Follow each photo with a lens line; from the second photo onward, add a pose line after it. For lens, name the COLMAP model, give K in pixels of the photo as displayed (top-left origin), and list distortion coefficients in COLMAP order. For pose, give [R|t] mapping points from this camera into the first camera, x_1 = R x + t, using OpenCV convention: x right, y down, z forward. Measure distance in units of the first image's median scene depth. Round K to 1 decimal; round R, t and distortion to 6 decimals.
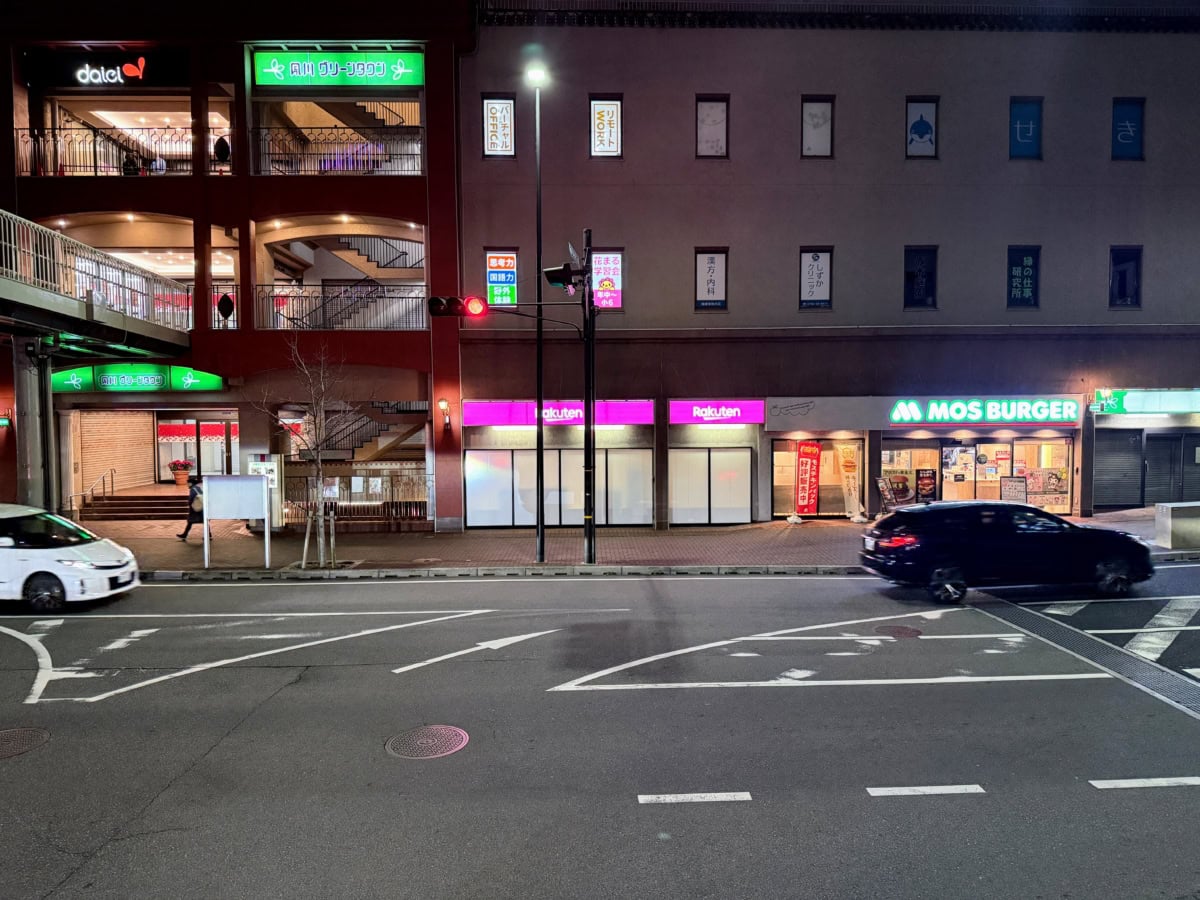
lens RADIAL K [[839.7, 0, 609.5], [0, 839.7, 460.7], [0, 0, 1]] dist [0.116274, -0.186975]
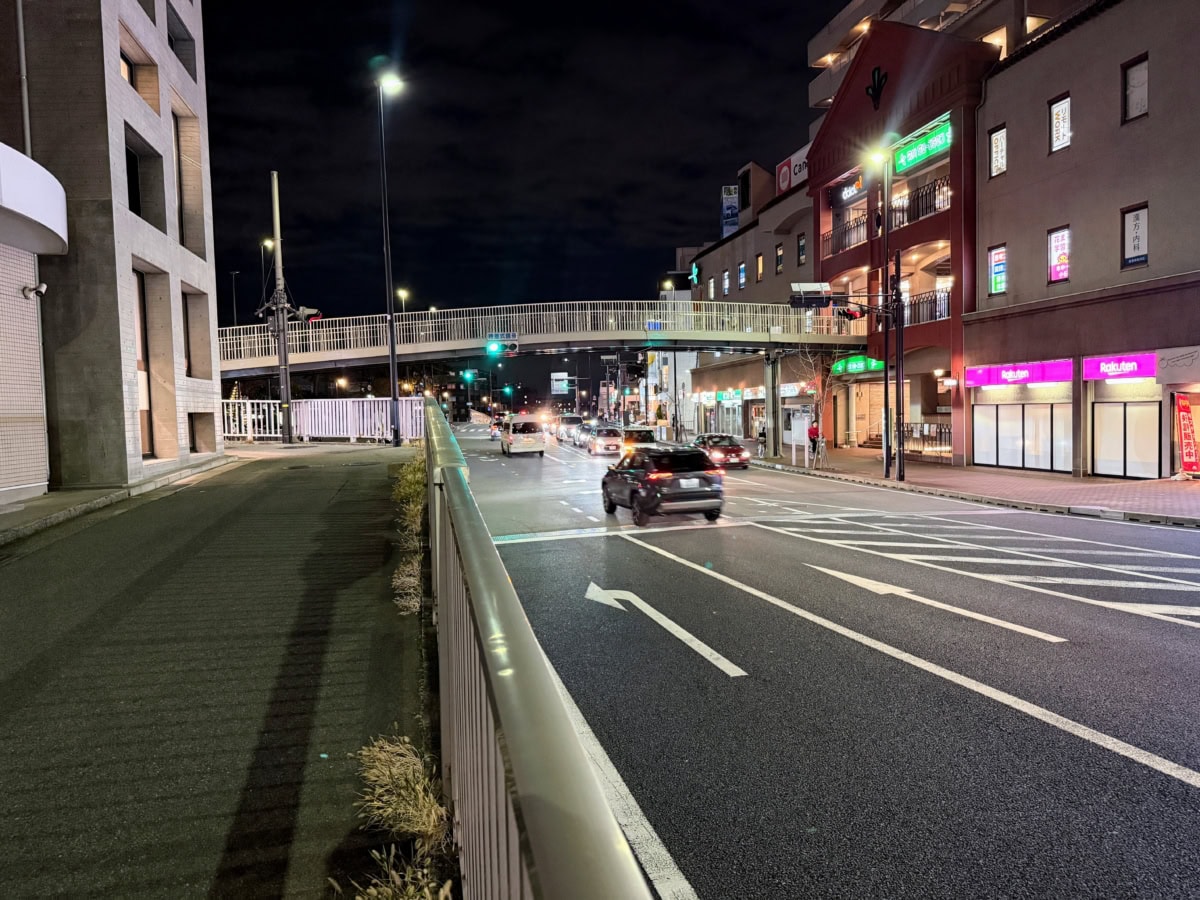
lens RADIAL K [[839.7, 0, 609.5], [0, 839.7, 460.7], [0, 0, 1]] dist [0.116274, -0.186975]
pose [[0.177402, 0.058757, -0.982383, 1.051913], [-0.014026, 0.998266, 0.057174, 0.005591], [0.984039, 0.003636, 0.177918, 0.199439]]
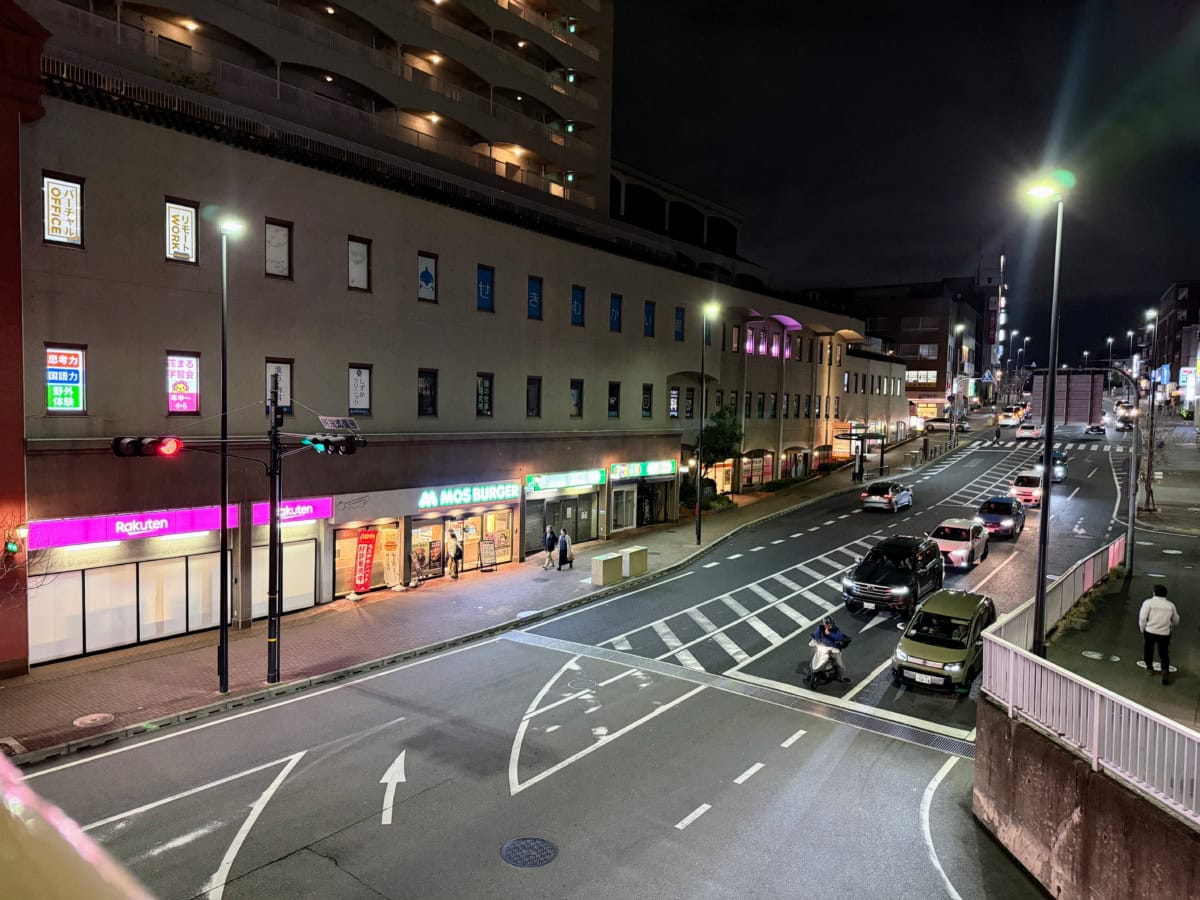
lens RADIAL K [[839.7, 0, 609.5], [0, 839.7, 460.7], [0, 0, 1]] dist [0.116274, -0.186975]
pose [[0.612695, -0.028387, 0.789810, -0.490564], [0.013289, 0.999583, 0.025618, -0.145475], [-0.790208, -0.005200, 0.612817, -0.000150]]
